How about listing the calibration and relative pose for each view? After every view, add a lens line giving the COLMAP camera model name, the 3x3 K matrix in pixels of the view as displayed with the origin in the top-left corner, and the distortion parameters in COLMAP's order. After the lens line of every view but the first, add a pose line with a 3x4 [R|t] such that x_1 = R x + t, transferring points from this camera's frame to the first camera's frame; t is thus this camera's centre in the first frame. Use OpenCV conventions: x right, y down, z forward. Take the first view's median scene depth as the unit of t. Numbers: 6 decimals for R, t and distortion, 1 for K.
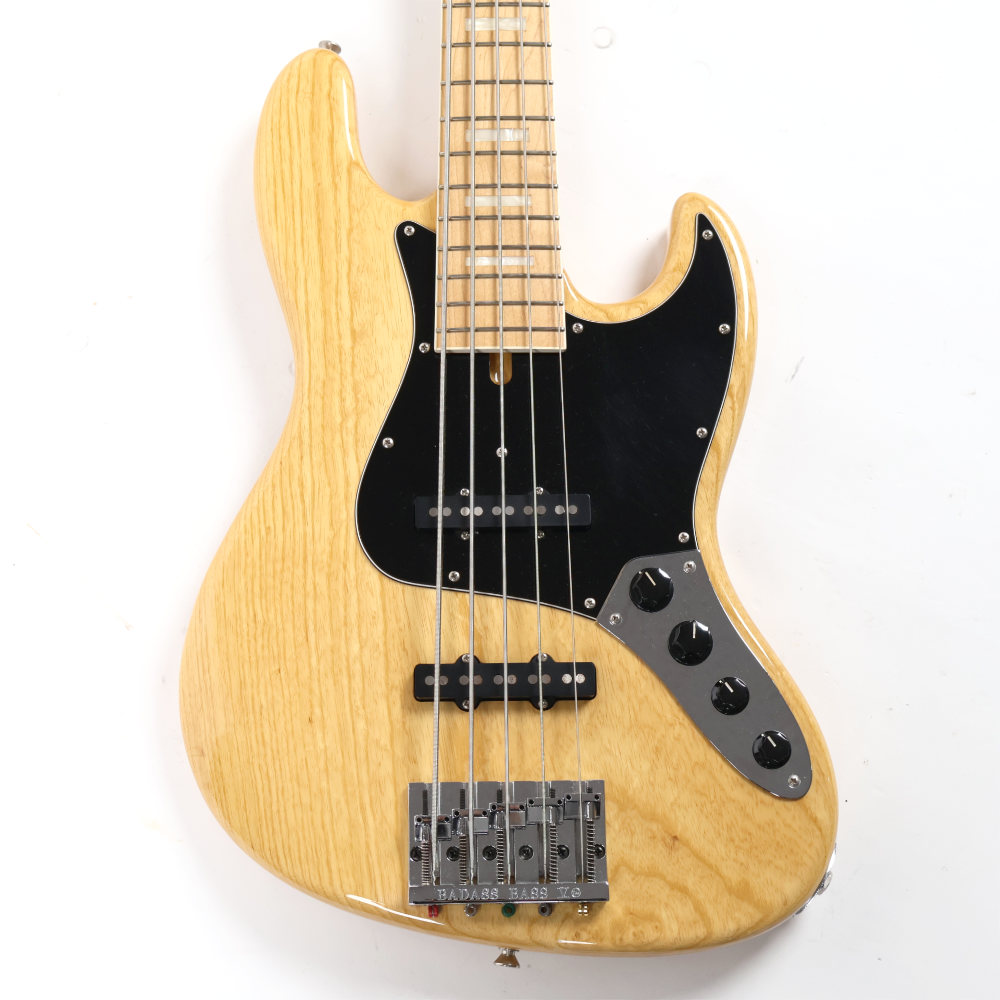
lens RADIAL K [[1654.4, 0, 500.0], [0, 1654.4, 500.0], [0, 0, 1]] dist [-0.017655, -0.102486]
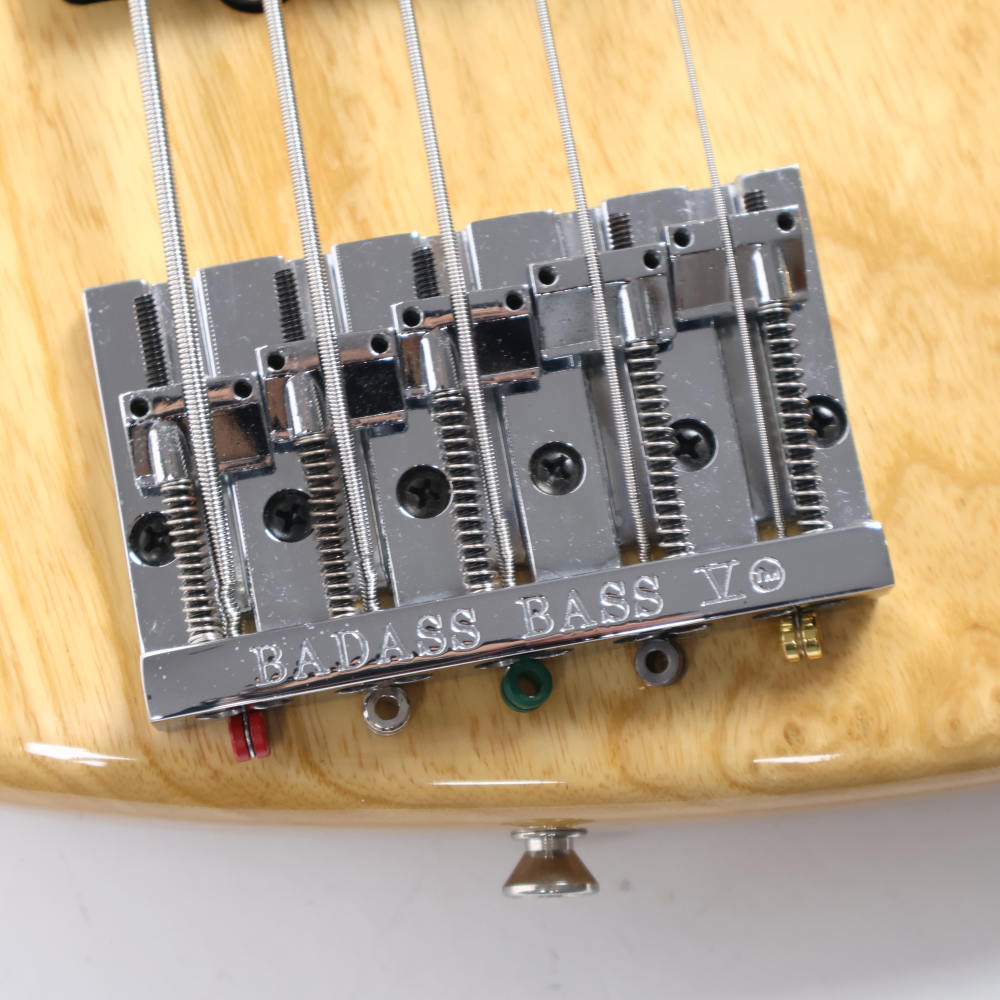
lens RADIAL K [[2948.7, 0, 500.0], [0, 2948.7, 500.0], [0, 0, 1]] dist [-0.009880, 0.072974]
pose [[0.986391, -0.162155, 0.027197, -0.007132], [0.158368, 0.981462, 0.107940, 0.165034], [-0.044195, -0.102163, 0.993785, 0.523307]]
